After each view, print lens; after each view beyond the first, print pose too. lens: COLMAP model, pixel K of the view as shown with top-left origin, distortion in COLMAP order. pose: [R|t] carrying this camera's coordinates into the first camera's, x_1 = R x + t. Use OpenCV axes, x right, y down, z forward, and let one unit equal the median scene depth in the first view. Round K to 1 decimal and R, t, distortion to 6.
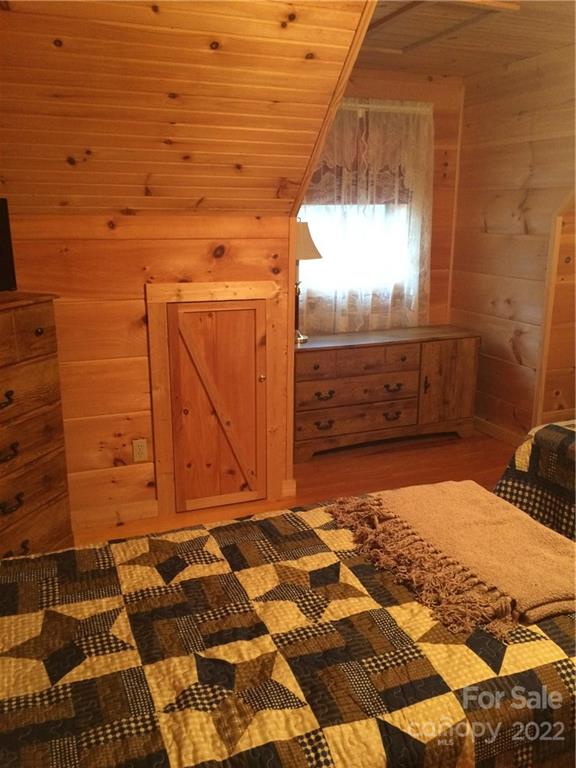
lens RADIAL K [[661.9, 0, 289.3], [0, 661.9, 387.3], [0, 0, 1]] dist [0.060110, -0.063528]
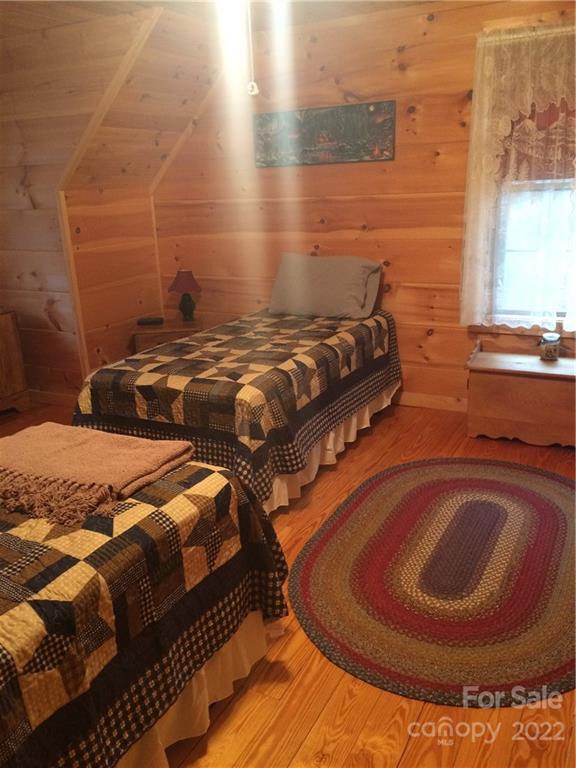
lens RADIAL K [[661.9, 0, 291.7], [0, 661.9, 382.7], [0, 0, 1]] dist [0.060110, -0.063528]
pose [[0.761767, -0.219693, 0.609464, -0.121537], [0.208225, 0.973858, 0.090787, 0.081648], [-0.613477, 0.057747, 0.787599, -0.205080]]
